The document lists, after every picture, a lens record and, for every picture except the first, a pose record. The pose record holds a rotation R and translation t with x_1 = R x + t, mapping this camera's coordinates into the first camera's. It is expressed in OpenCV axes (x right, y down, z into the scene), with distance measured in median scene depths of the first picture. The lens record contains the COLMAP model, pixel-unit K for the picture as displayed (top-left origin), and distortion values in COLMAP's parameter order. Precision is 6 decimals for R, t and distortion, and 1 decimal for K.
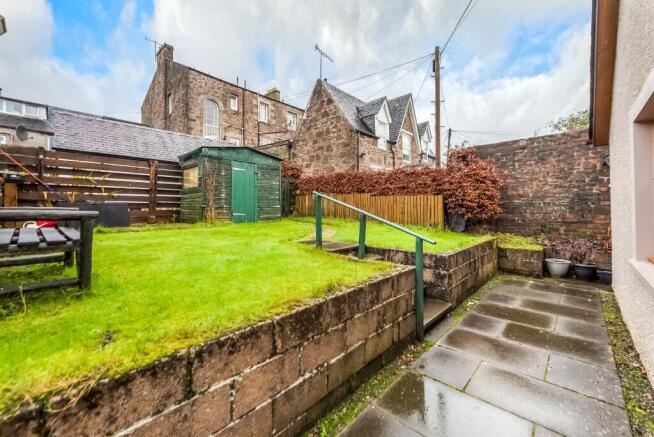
lens RADIAL K [[271.3, 0, 325.6], [0, 271.3, 211.0], [0, 0, 1]] dist [0.000459, 0.000045]
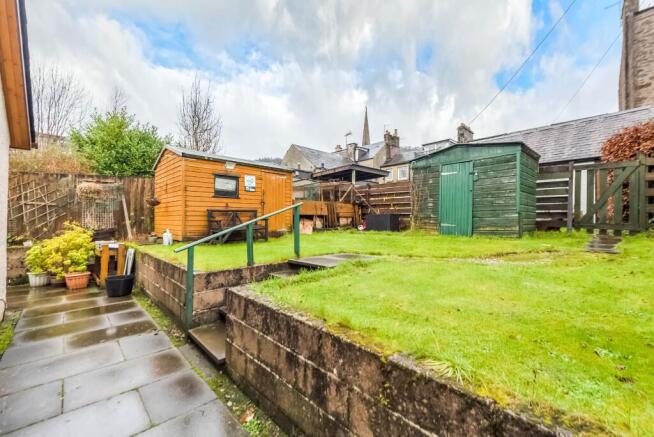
lens RADIAL K [[271.3, 0, 325.6], [0, 271.3, 211.0], [0, 0, 1]] dist [0.000459, 0.000045]
pose [[-0.068940, -0.024227, -0.997327, 0.598929], [-0.003438, 0.999705, -0.024047, -0.011035], [0.997615, 0.001771, -0.069003, 0.688962]]
